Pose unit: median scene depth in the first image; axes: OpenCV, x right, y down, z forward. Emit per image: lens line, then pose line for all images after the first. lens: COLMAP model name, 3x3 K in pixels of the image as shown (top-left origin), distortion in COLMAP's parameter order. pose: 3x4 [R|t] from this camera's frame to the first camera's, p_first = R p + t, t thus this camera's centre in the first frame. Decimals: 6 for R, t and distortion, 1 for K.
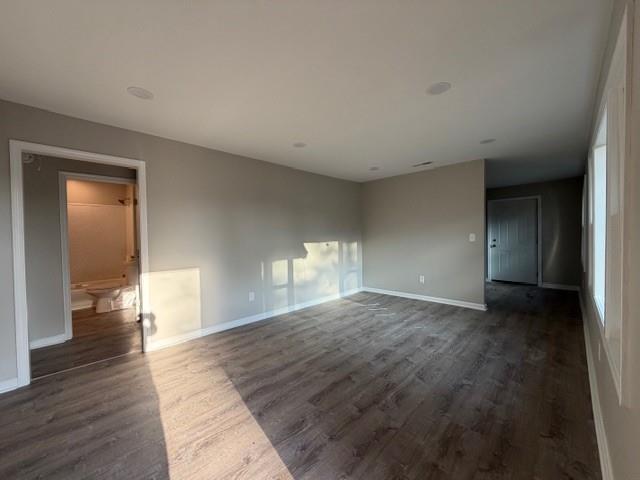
lens RADIAL K [[253.7, 0, 318.4], [0, 253.7, 240.2], [0, 0, 1]] dist [-0.001157, 0.000045]
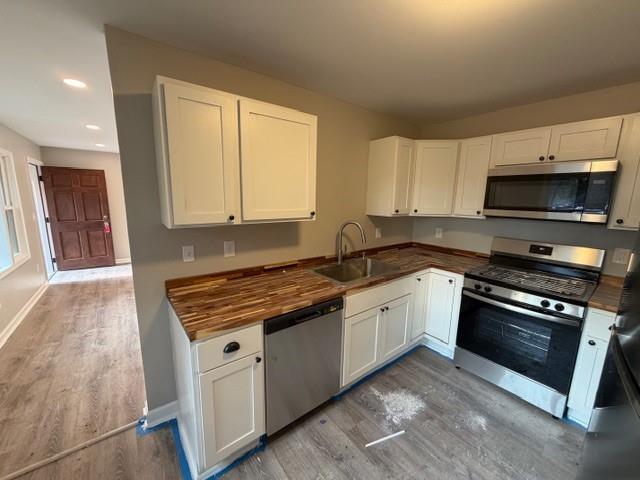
lens RADIAL K [[253.7, 0, 318.4], [0, 253.7, 240.2], [0, 0, 1]] dist [-0.001157, 0.000045]
pose [[-0.132012, 0.179754, -0.974813, 1.517570], [-0.033090, 0.982073, 0.185574, -0.168661], [0.990696, 0.056755, -0.123697, 2.037324]]
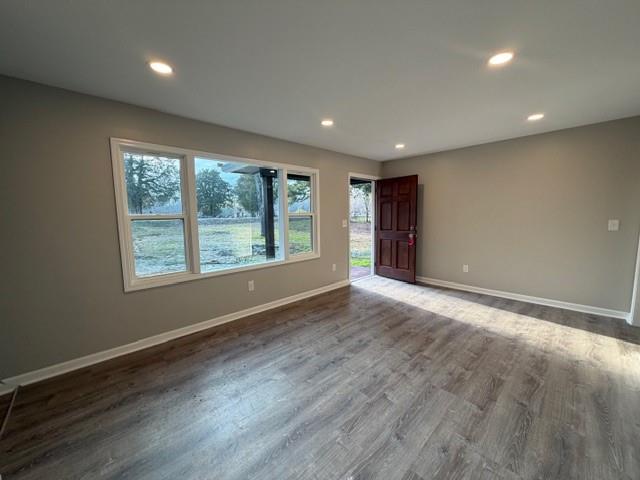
lens RADIAL K [[253.7, 0, 318.4], [0, 253.7, 240.2], [0, 0, 1]] dist [-0.001157, 0.000045]
pose [[-0.998958, 0.029663, 0.034680, 0.368798], [0.033840, 0.991347, 0.126827, -0.082052], [-0.030618, 0.127868, -0.991318, 1.916921]]
